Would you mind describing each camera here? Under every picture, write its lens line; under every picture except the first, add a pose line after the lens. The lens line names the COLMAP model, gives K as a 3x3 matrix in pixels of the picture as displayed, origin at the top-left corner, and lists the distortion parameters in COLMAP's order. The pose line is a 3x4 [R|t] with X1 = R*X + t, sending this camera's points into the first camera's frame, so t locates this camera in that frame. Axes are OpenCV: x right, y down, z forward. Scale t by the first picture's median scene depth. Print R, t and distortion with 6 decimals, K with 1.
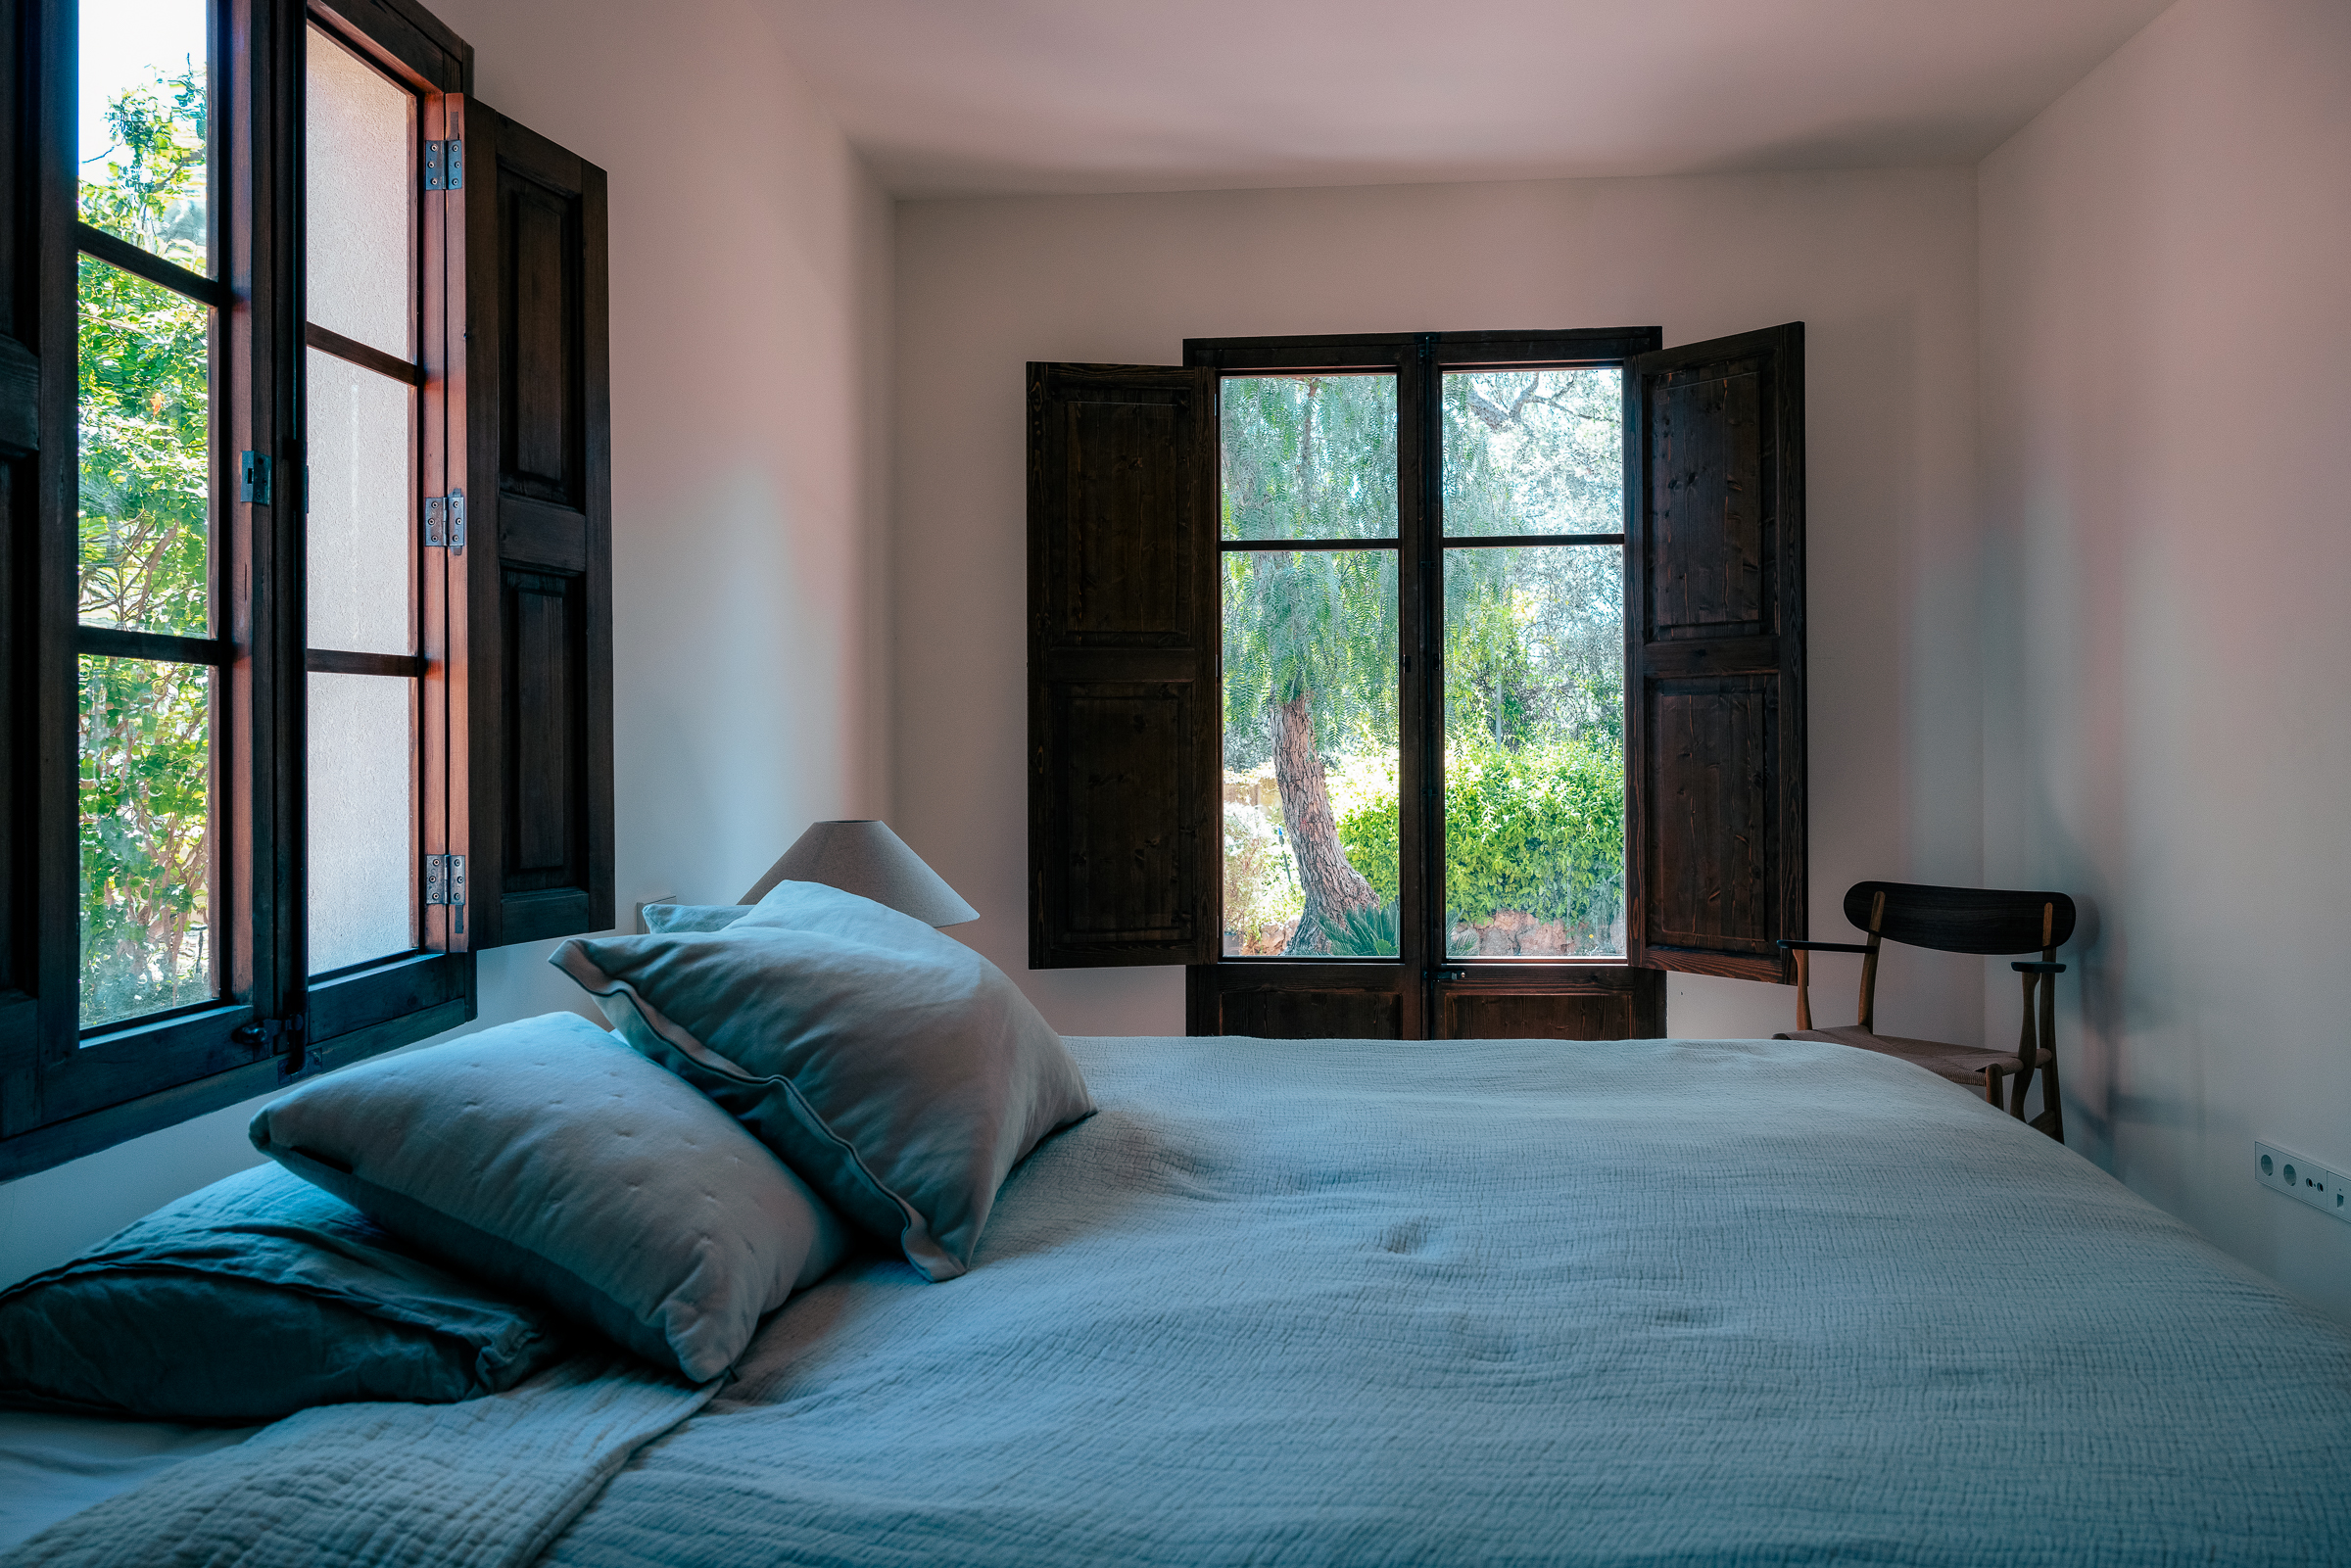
lens RADIAL K [[1620.8, 0, 1246.4], [0, 1620.8, 722.2], [0, 0, 1]] dist [-0.000639, 0.006921]
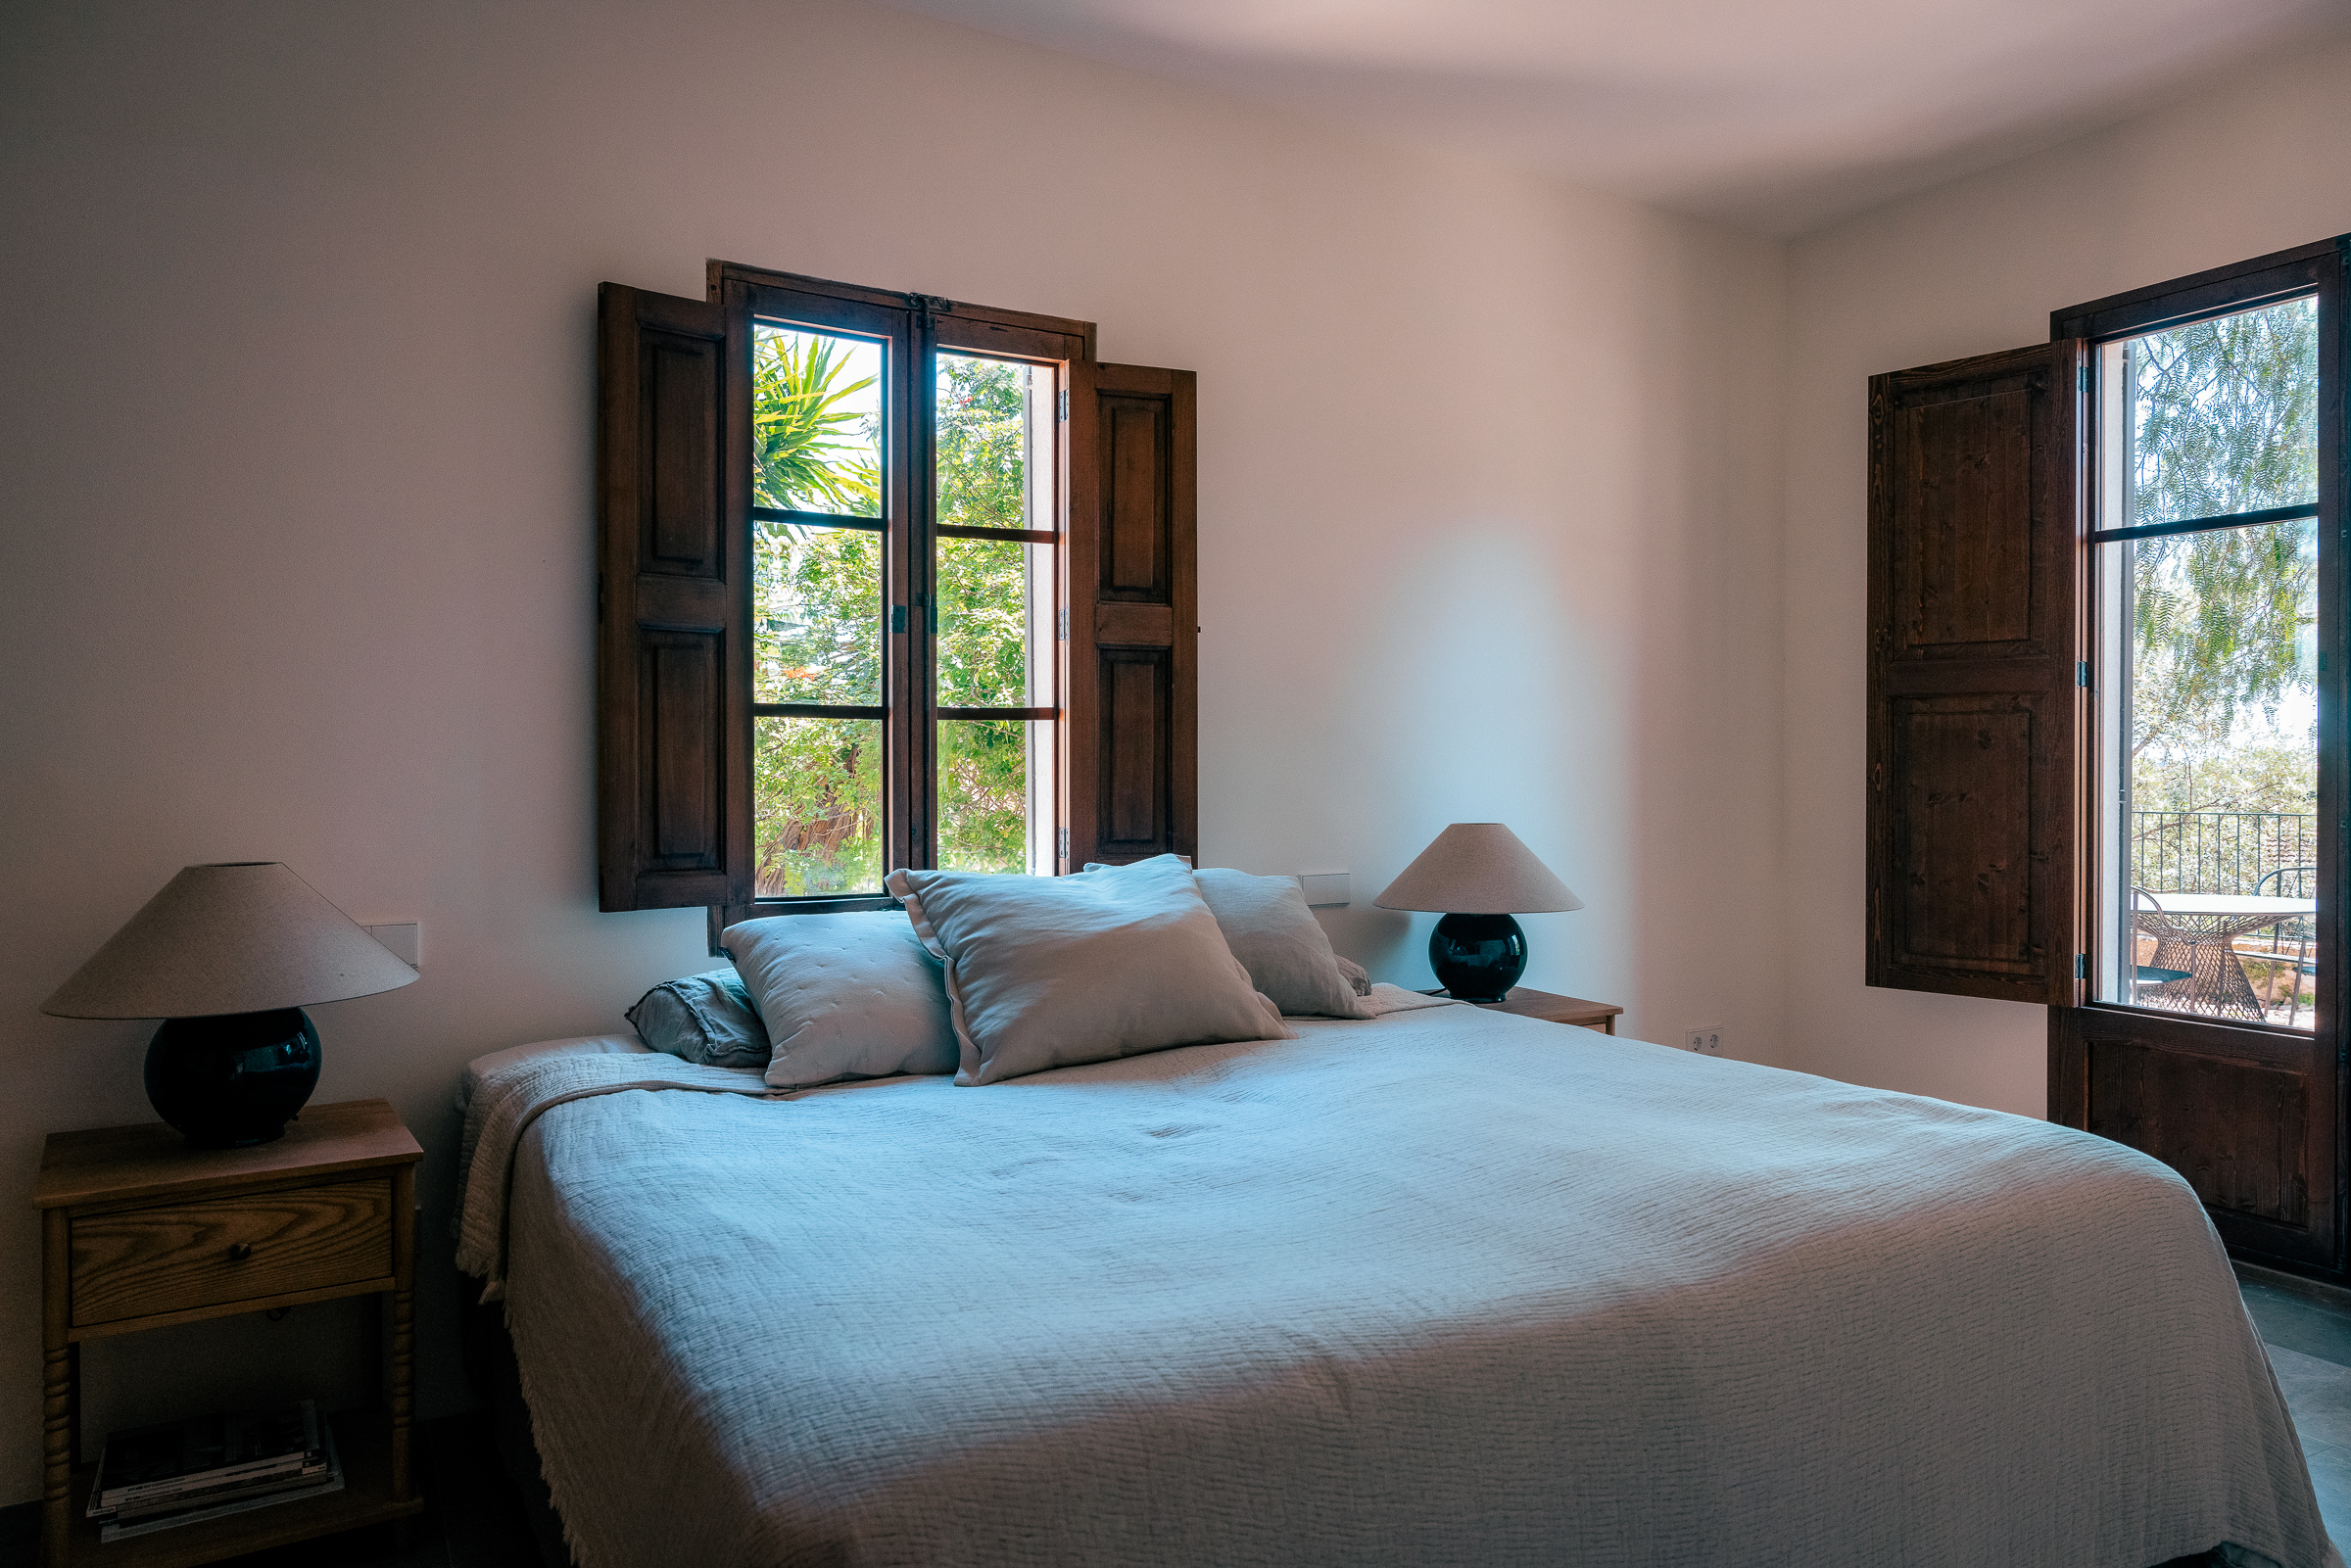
lens RADIAL K [[1620.8, 0, 1200.6], [0, 1620.8, 770.3], [0, 0, 1]] dist [-0.000639, 0.006921]
pose [[0.541744, 0.008718, -0.840498, 0.477811], [0.009797, 0.999813, 0.016685, -0.001379], [0.840486, -0.017273, 0.541557, 0.113052]]
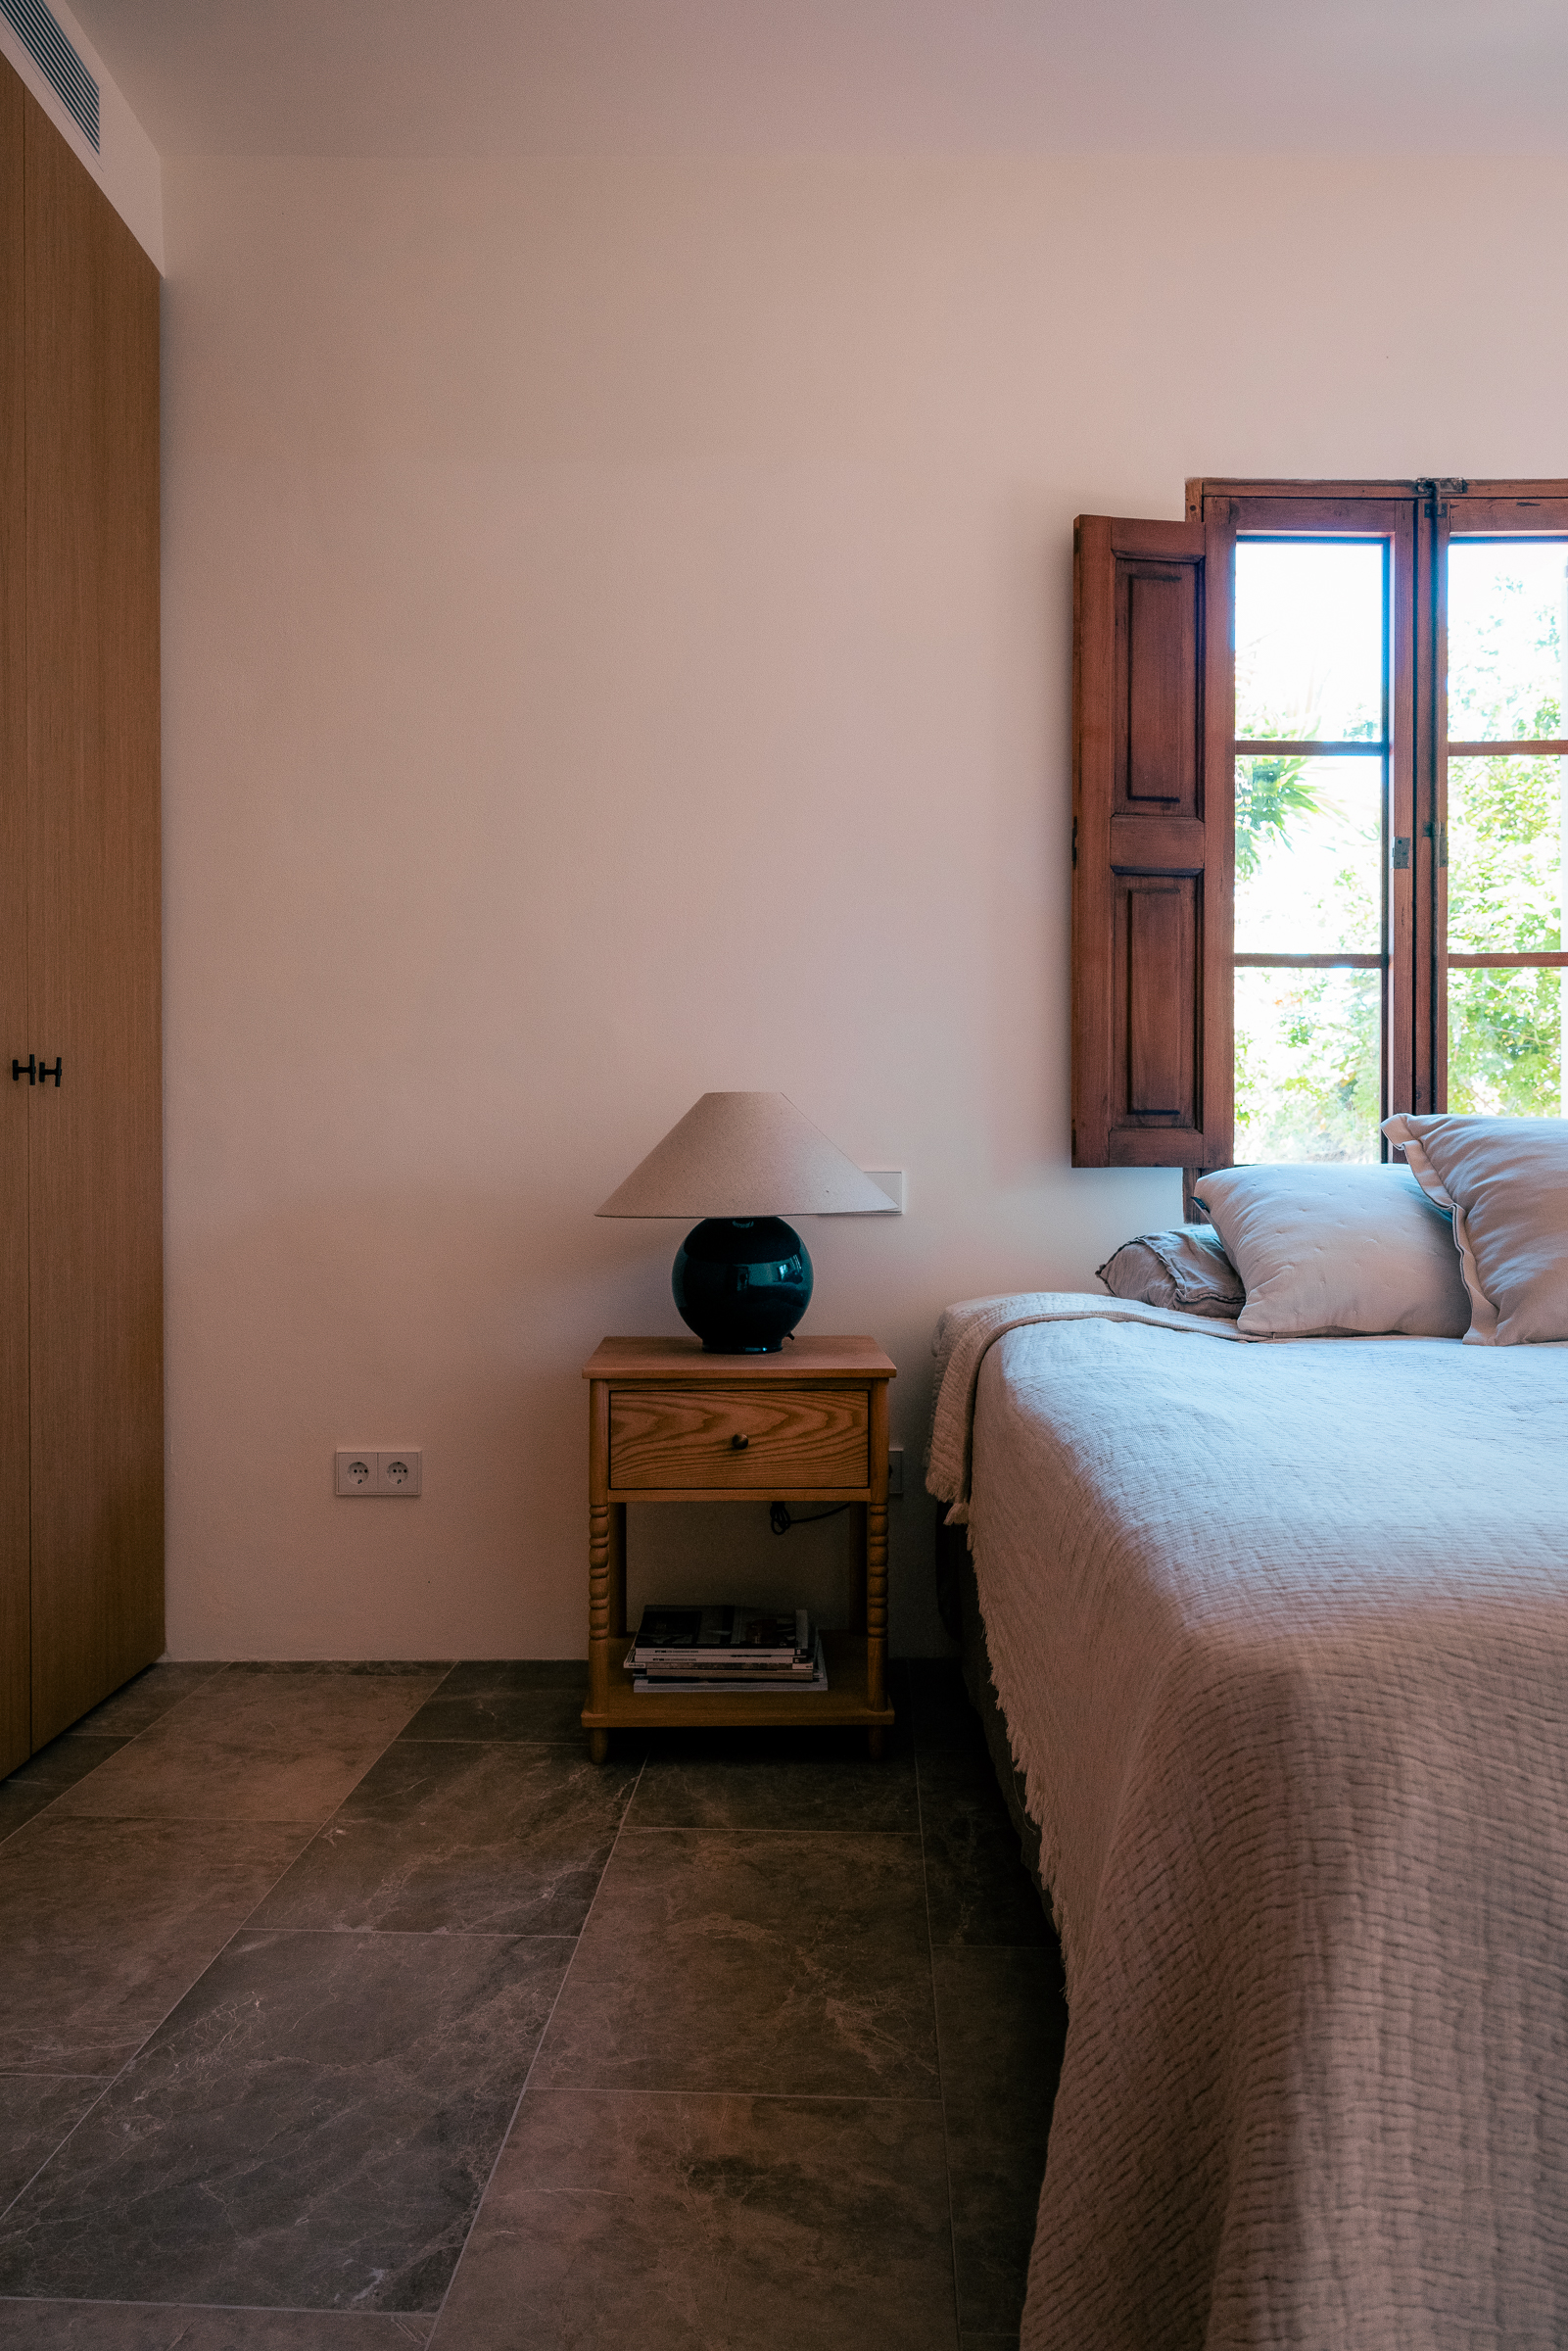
lens RADIAL K [[1620.8, 0, 763.8], [0, 1620.8, 1187.6], [0, 0, 1]] dist [-0.000639, 0.006921]
pose [[0.004482, 0.001954, -0.999988, 0.425426], [0.010476, 0.999943, 0.002001, 0.074350], [0.999935, -0.010485, 0.004461, 0.141205]]
